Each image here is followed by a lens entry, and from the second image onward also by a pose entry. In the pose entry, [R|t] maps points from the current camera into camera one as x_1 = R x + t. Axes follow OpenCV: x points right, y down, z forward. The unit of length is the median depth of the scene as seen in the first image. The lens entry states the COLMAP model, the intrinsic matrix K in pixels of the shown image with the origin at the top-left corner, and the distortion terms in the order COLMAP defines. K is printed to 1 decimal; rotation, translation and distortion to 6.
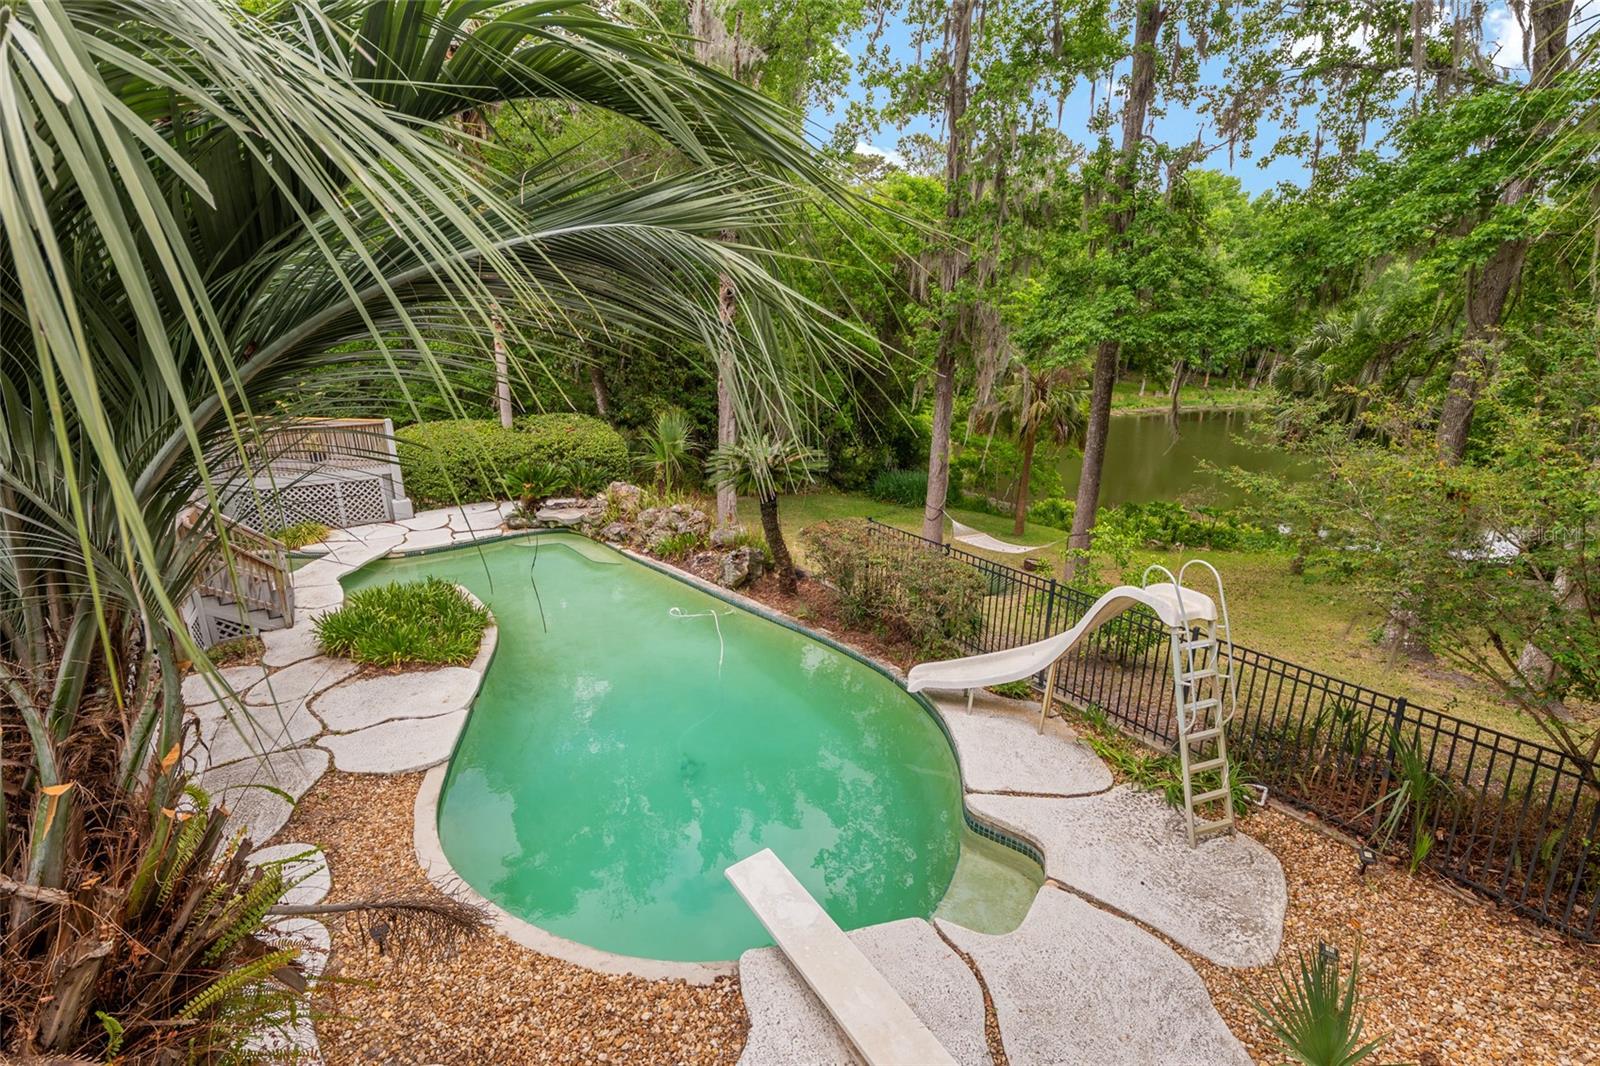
lens RADIAL K [[686.8, 0, 808.0], [0, 686.8, 518.0], [0, 0, 1]] dist [-0.000655, -0.000234]
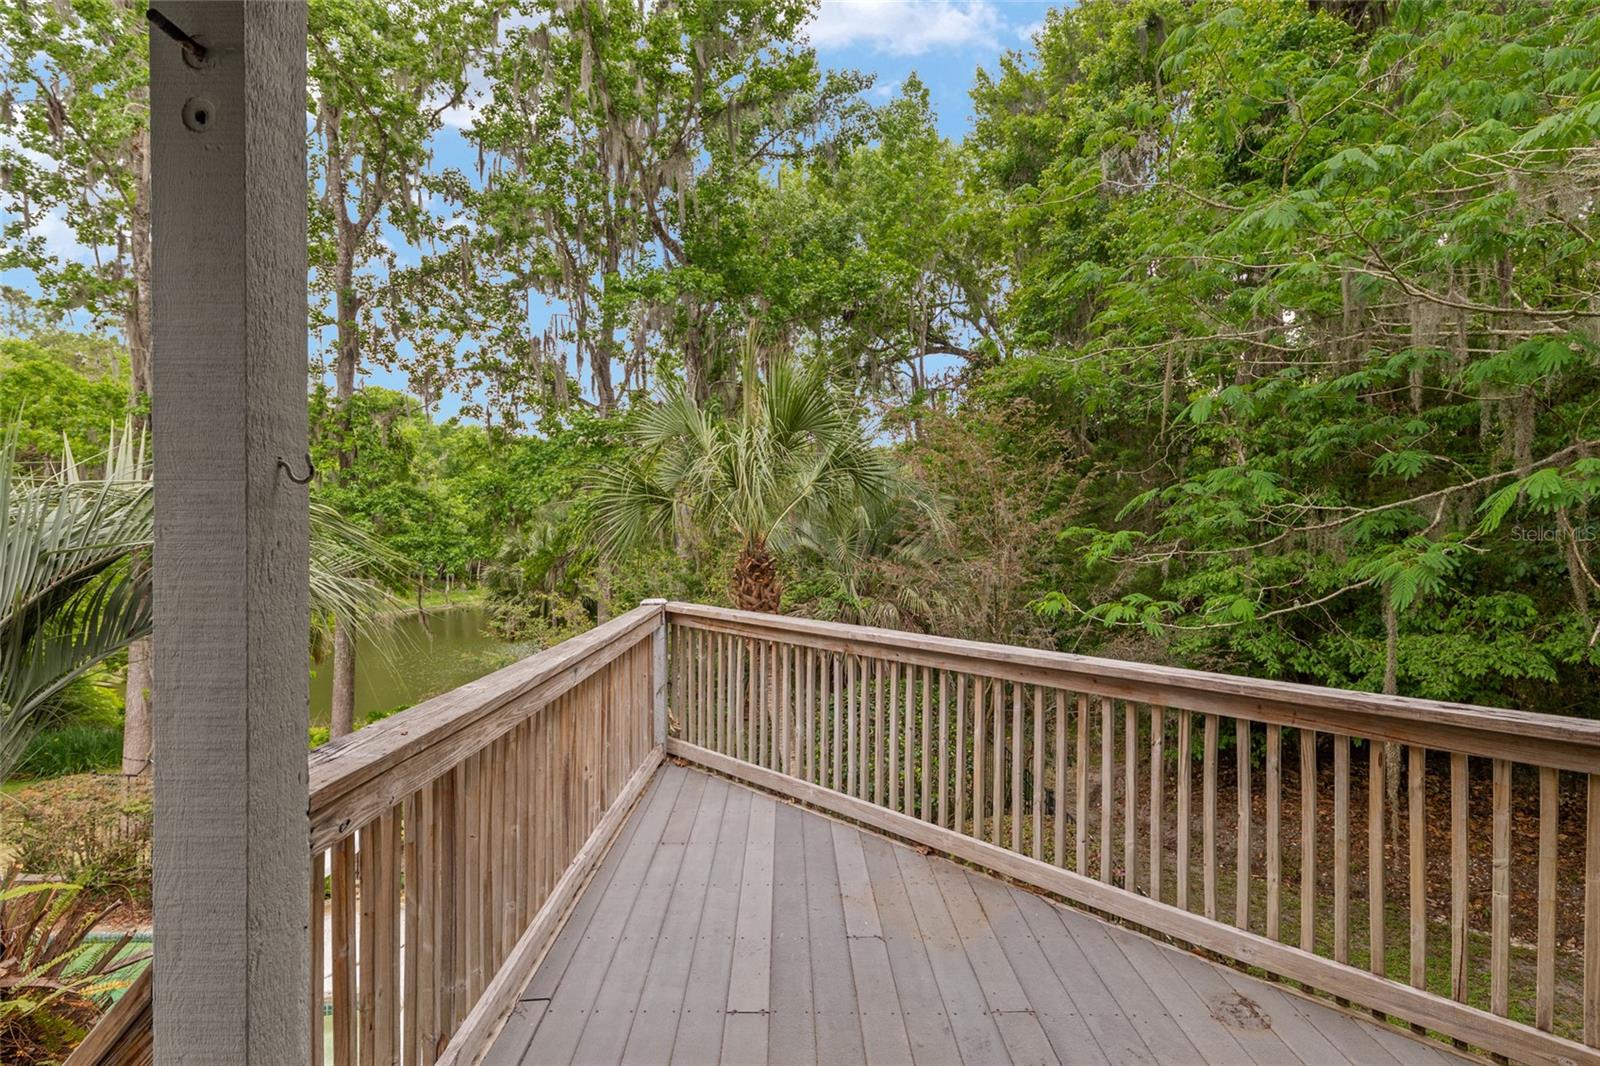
lens RADIAL K [[759.1, 0, 803.7], [0, 759.1, 529.4], [0, 0, 1]] dist [-0.001214, -0.000347]
pose [[0.542851, -0.005818, 0.839809, -0.195422], [0.227656, 0.963555, -0.140481, 0.036021], [-0.808384, 0.267448, 0.524391, -0.249919]]
